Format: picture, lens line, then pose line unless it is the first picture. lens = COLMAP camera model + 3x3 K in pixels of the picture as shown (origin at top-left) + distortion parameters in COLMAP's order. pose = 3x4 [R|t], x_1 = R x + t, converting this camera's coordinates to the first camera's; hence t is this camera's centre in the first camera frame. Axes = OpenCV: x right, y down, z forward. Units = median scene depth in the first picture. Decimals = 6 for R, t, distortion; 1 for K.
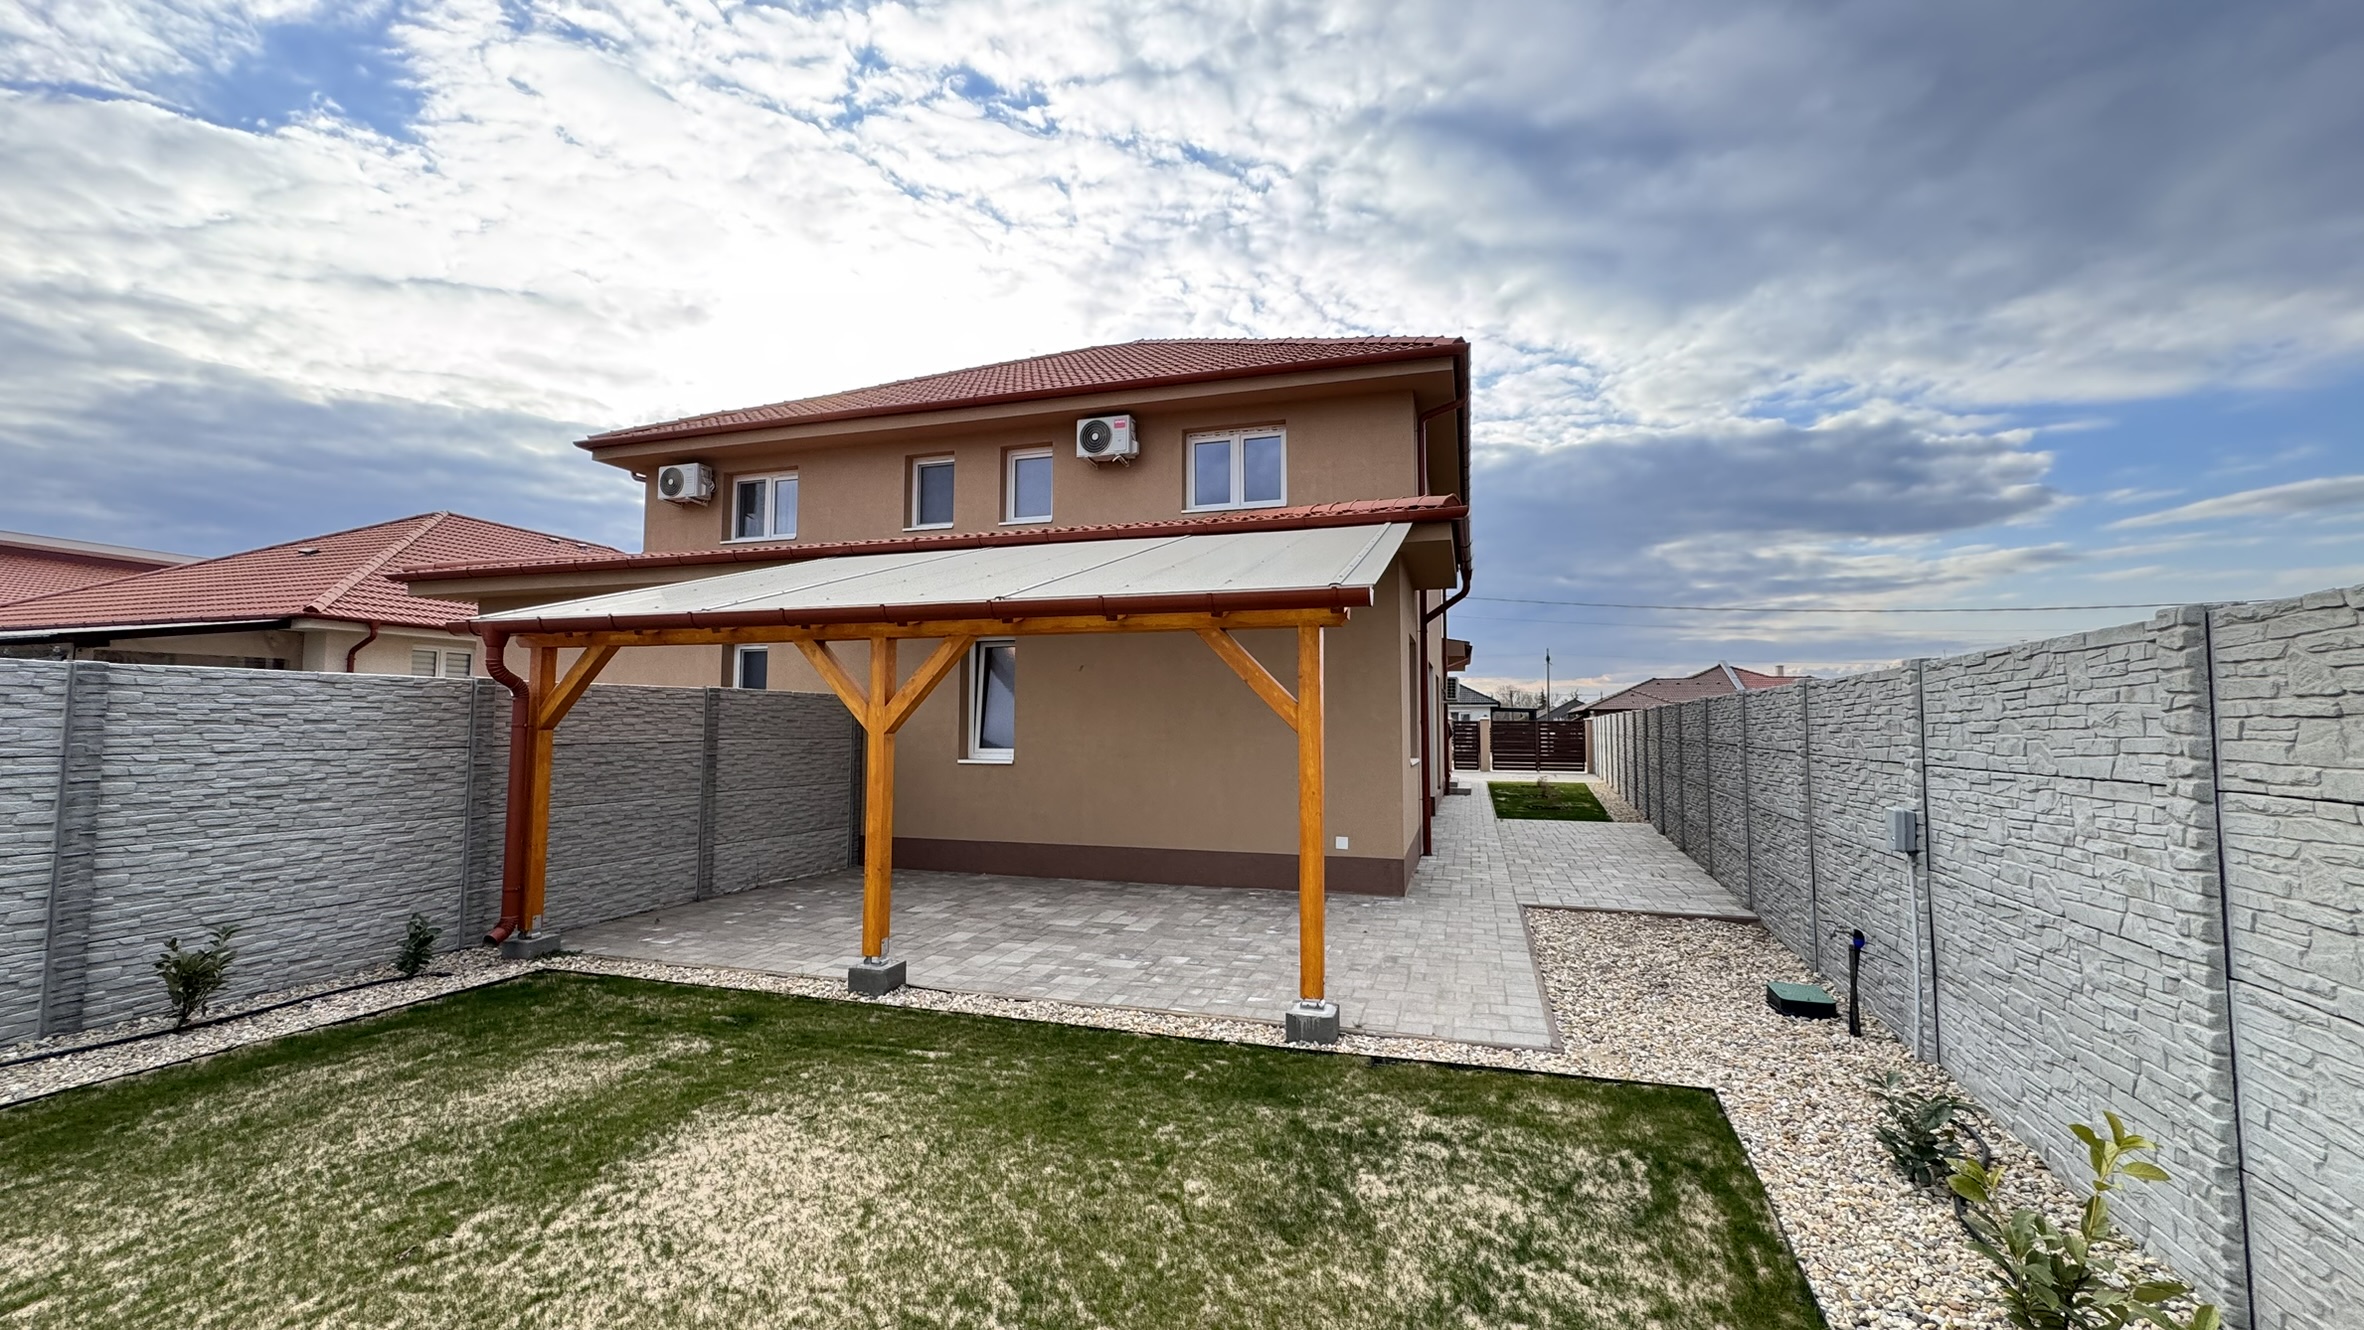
lens RADIAL K [[937.3, 0, 1179.7], [0, 937.3, 660.9], [0, 0, 1]] dist [-0.001545, 0.000054]
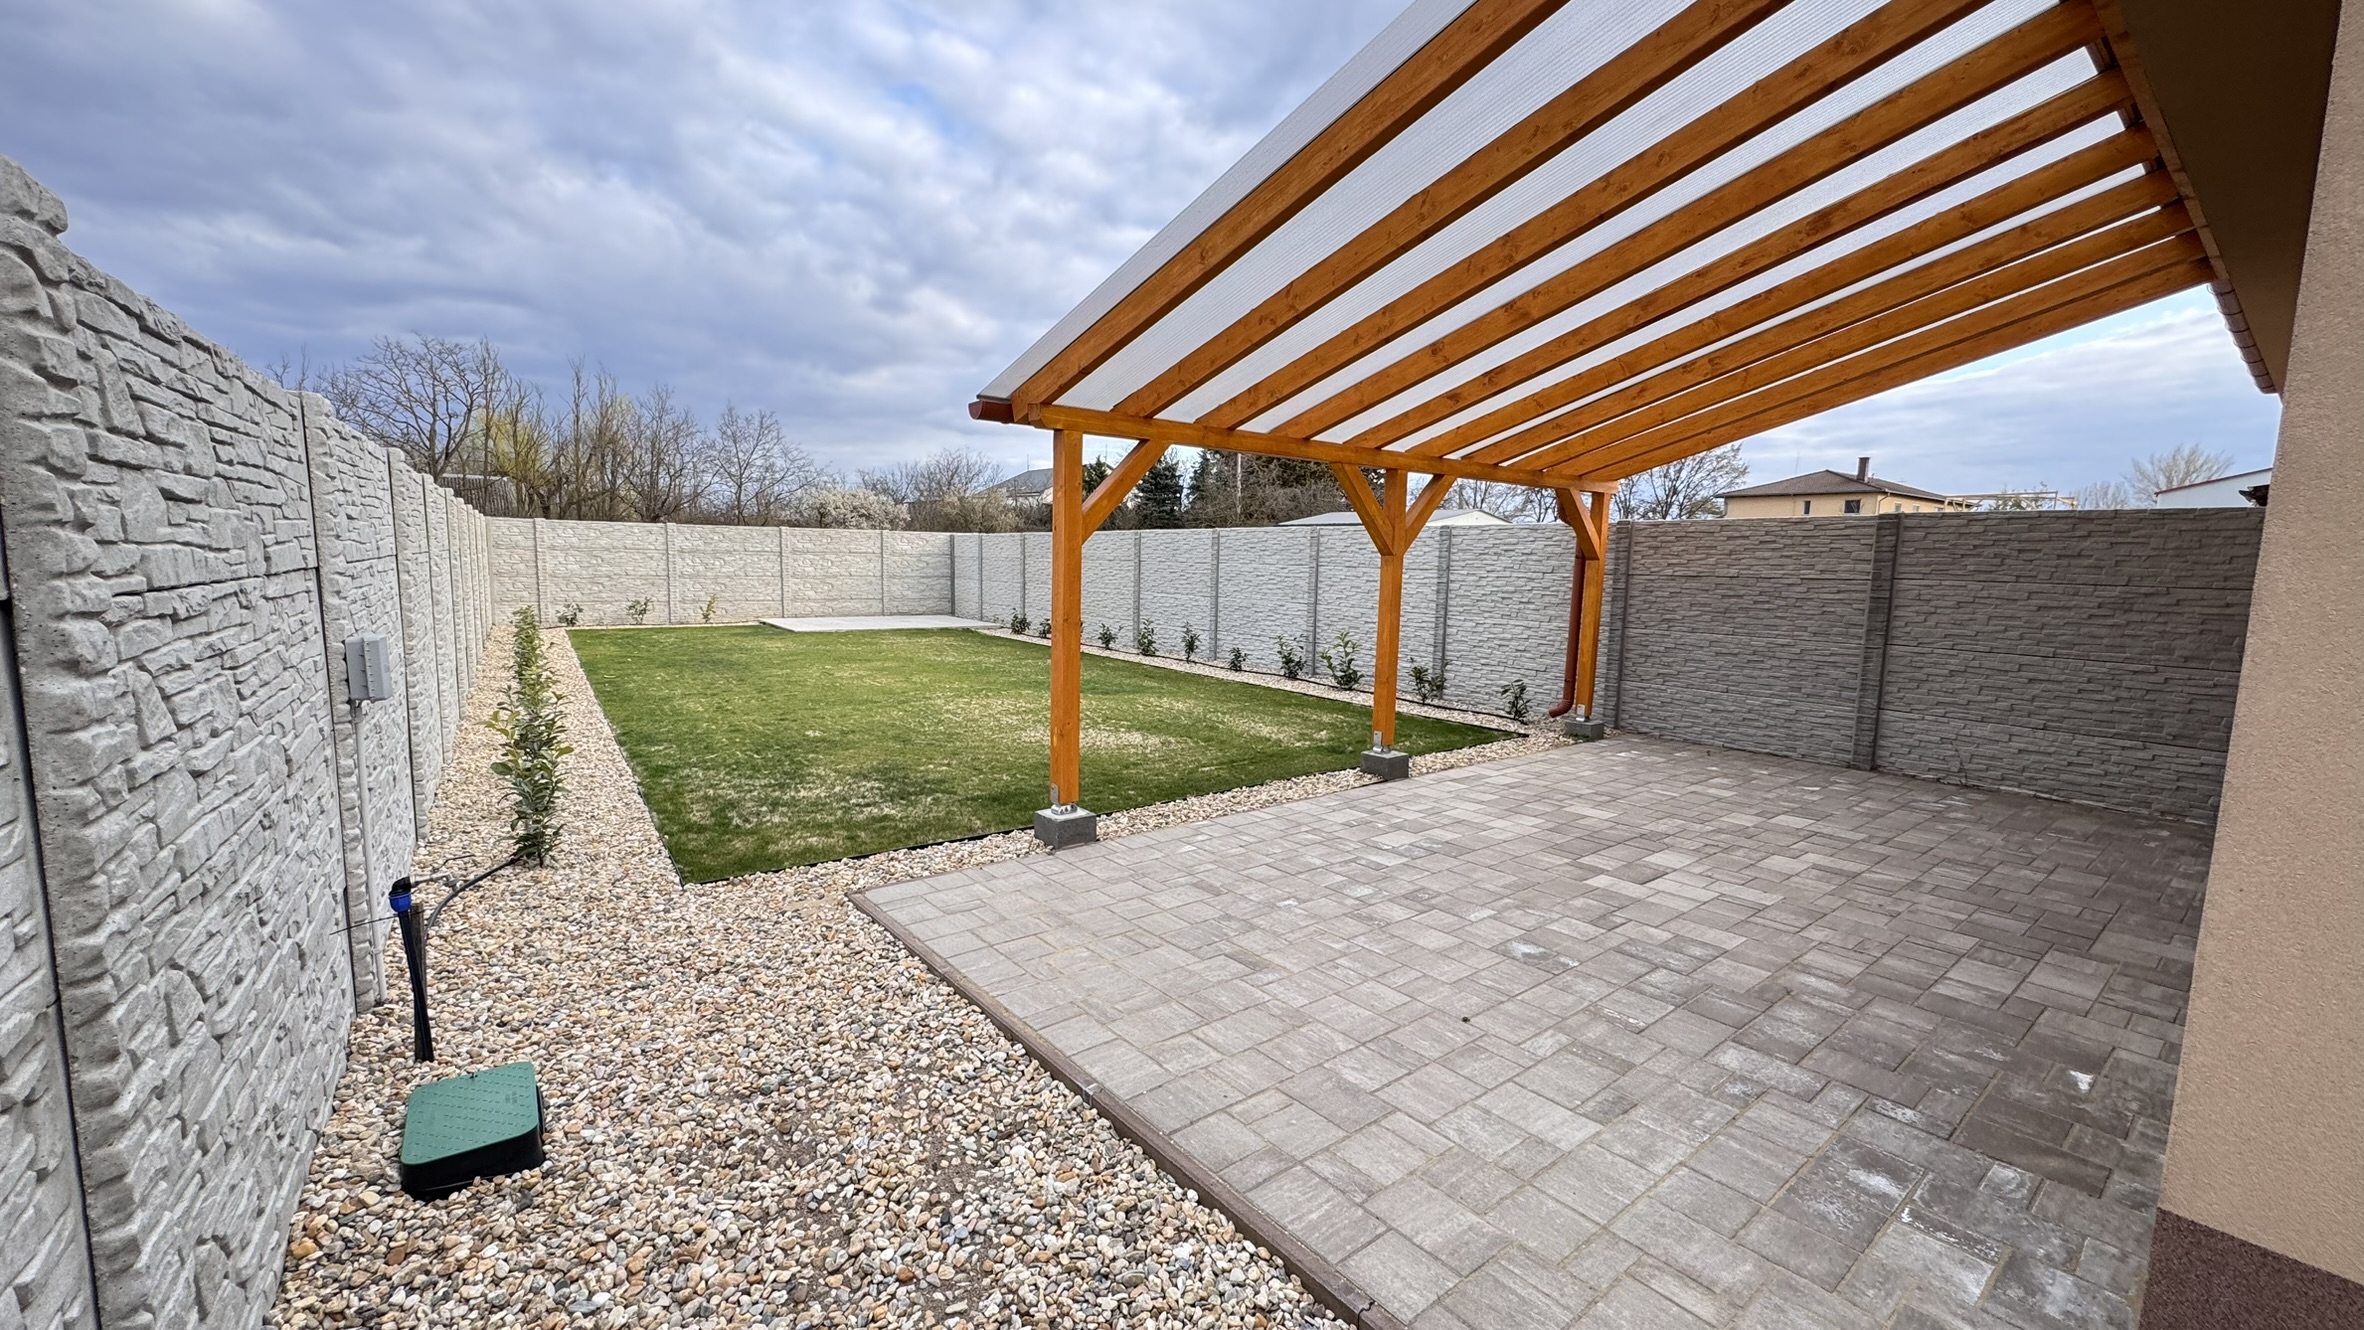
lens RADIAL K [[937.3, 0, 1178.0], [0, 937.3, 672.4], [0, 0, 1]] dist [-0.001545, 0.000054]
pose [[-0.565552, 0.085917, -0.820225, 1.162650], [0.034652, 0.996156, 0.080453, 0.177871], [0.823984, 0.017078, -0.566355, 2.167463]]
